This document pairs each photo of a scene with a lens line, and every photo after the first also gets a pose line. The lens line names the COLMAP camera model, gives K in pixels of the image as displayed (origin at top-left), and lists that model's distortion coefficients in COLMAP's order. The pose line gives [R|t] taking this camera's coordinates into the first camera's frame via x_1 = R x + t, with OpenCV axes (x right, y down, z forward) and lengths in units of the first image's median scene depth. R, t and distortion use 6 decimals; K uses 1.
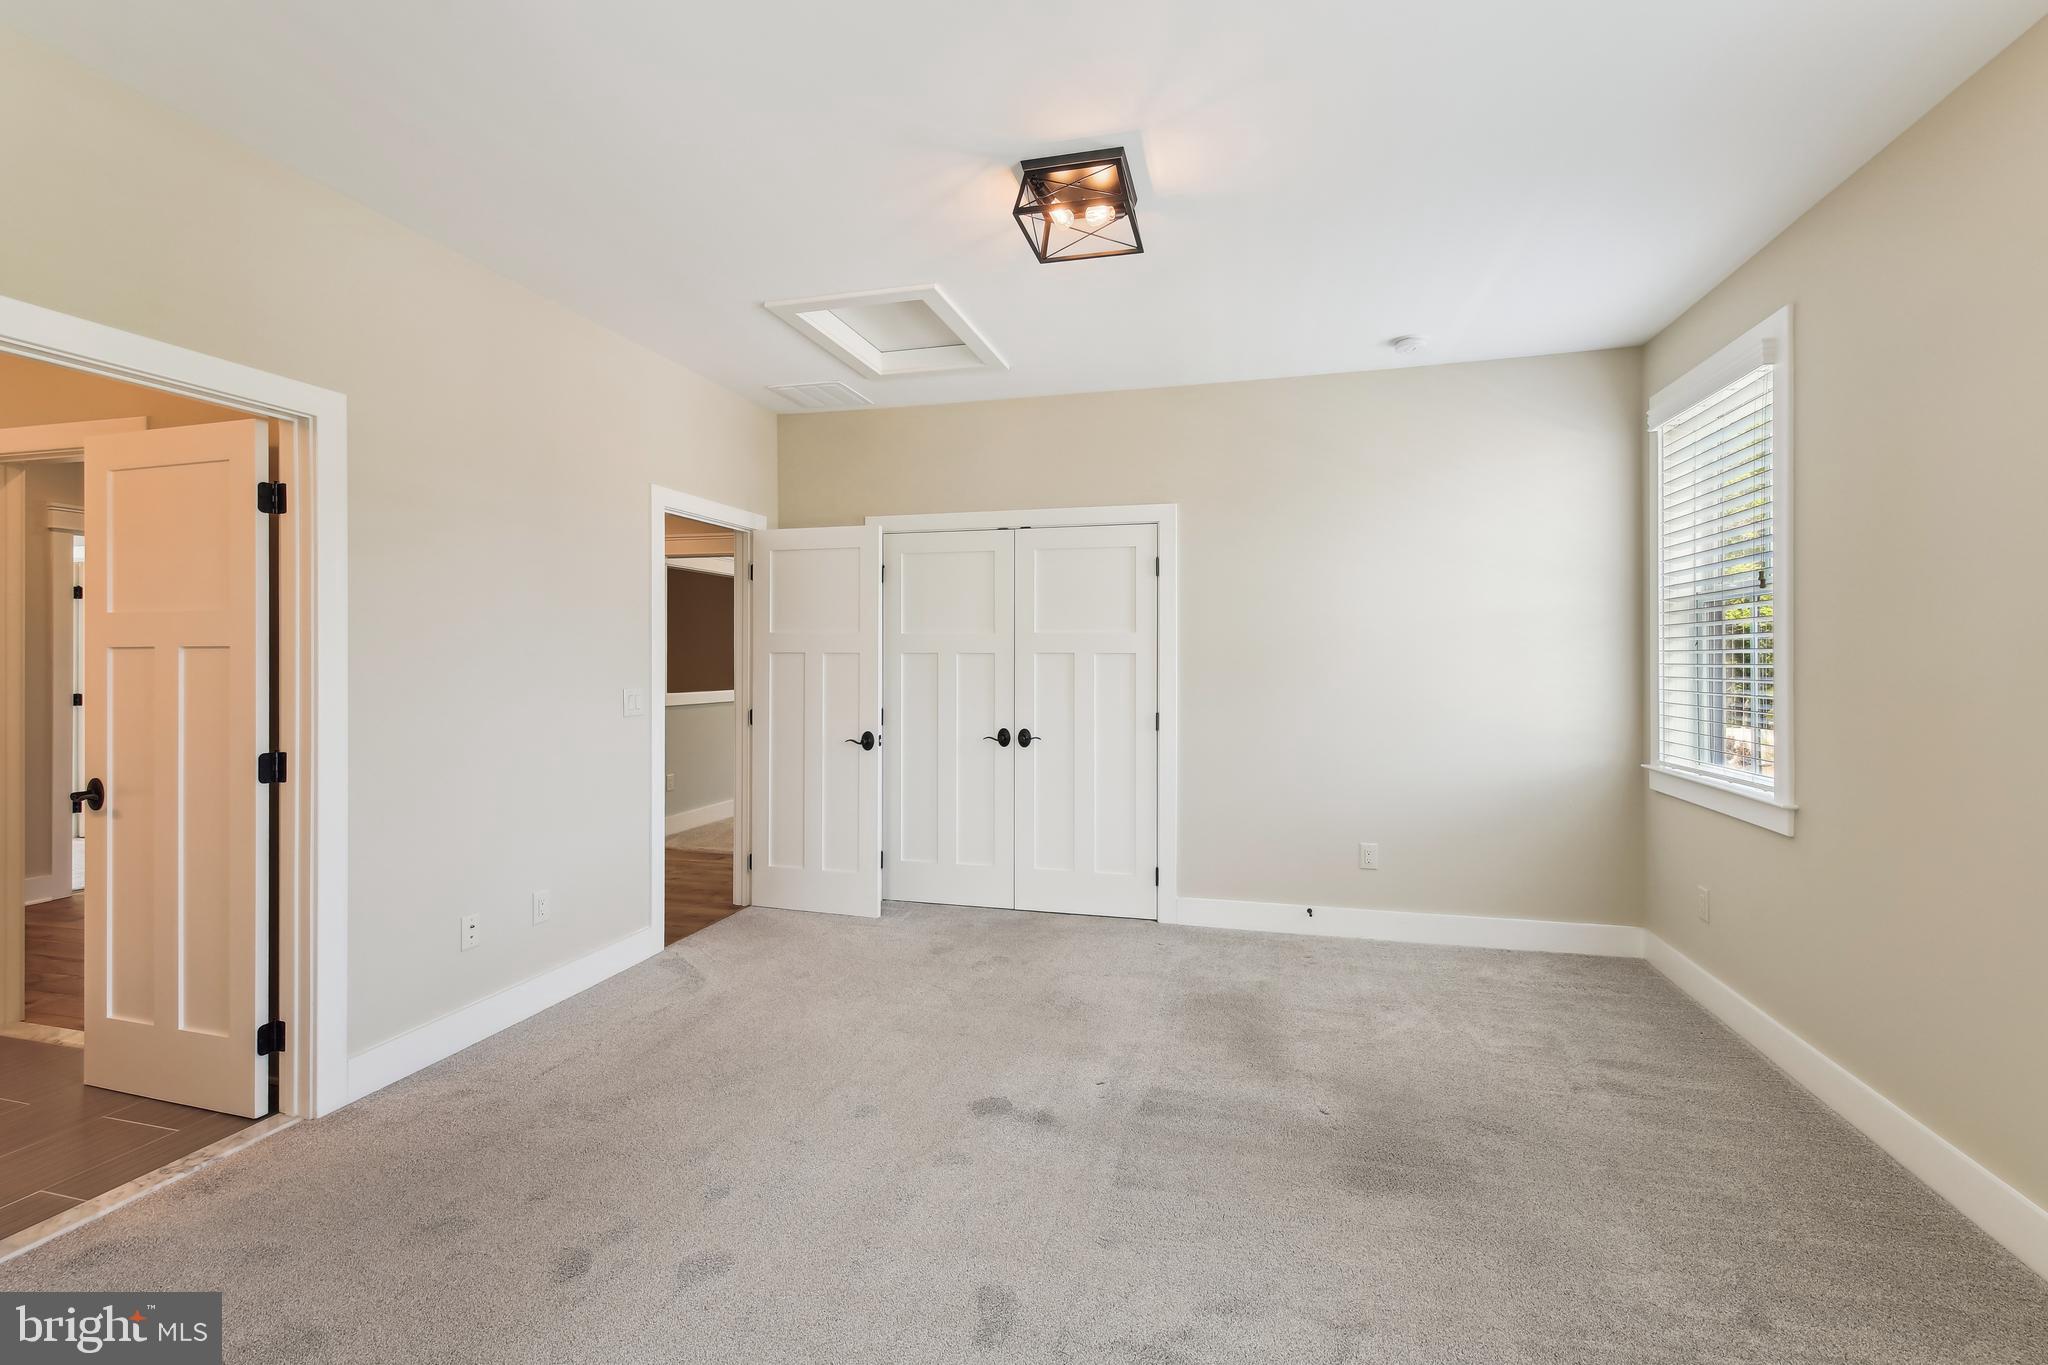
lens RADIAL K [[889.1, 0, 1036.7], [0, 889.1, 666.4], [0, 0, 1]] dist [0.002479, -0.000122]
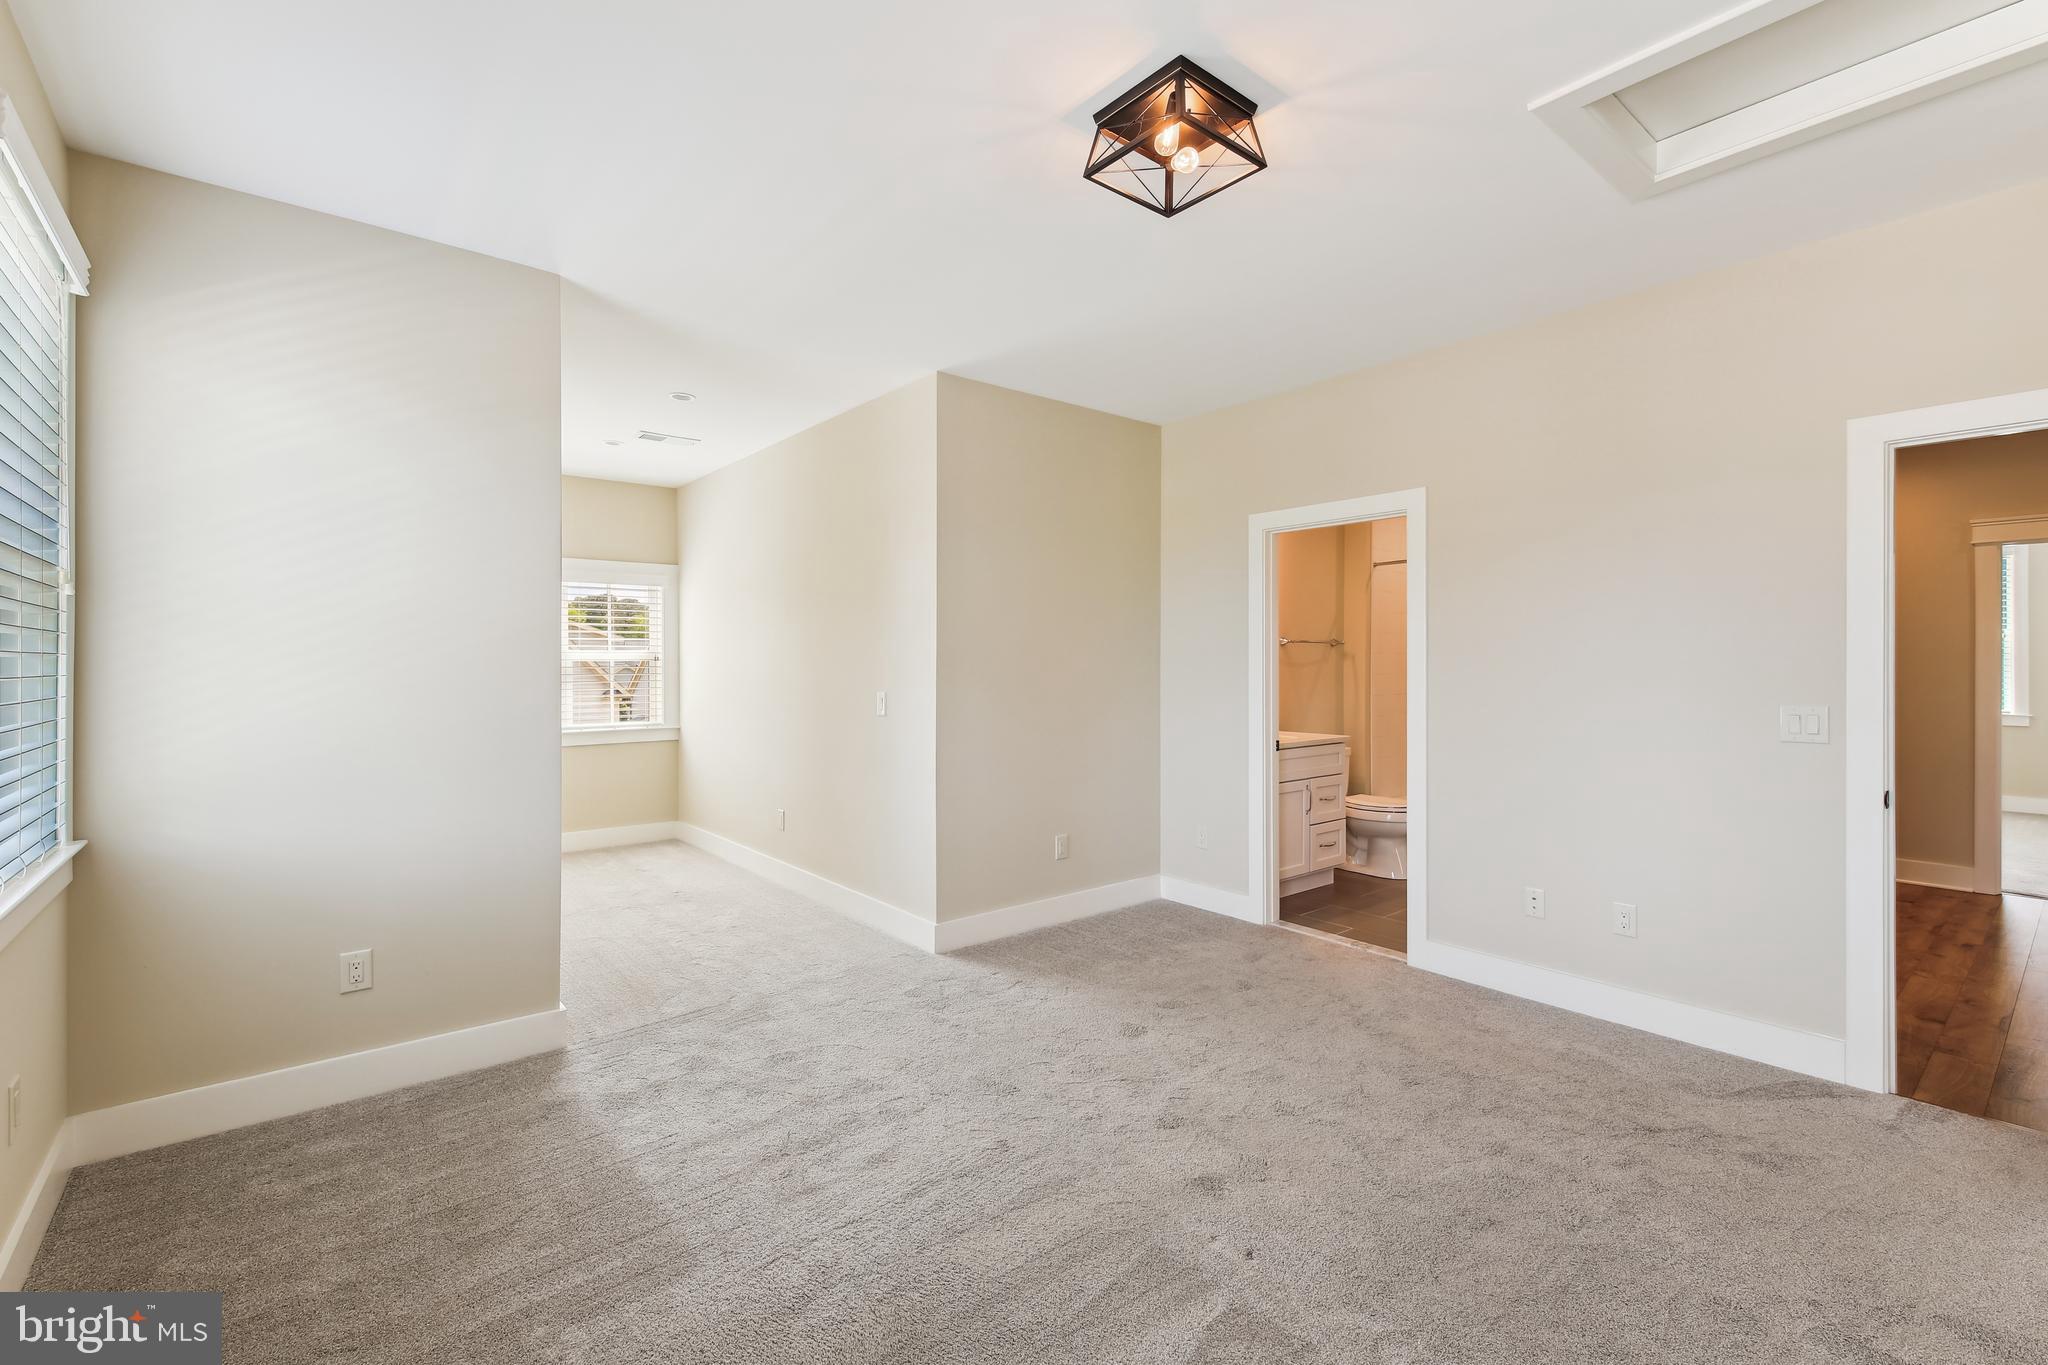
lens RADIAL K [[889.1, 0, 1036.7], [0, 889.1, 666.4], [0, 0, 1]] dist [0.002479, -0.000122]
pose [[-0.584461, -0.000046, -0.811422, 0.663076], [-0.005990, 0.999973, 0.004257, -0.009541], [0.811400, 0.007348, -0.584445, 1.114894]]
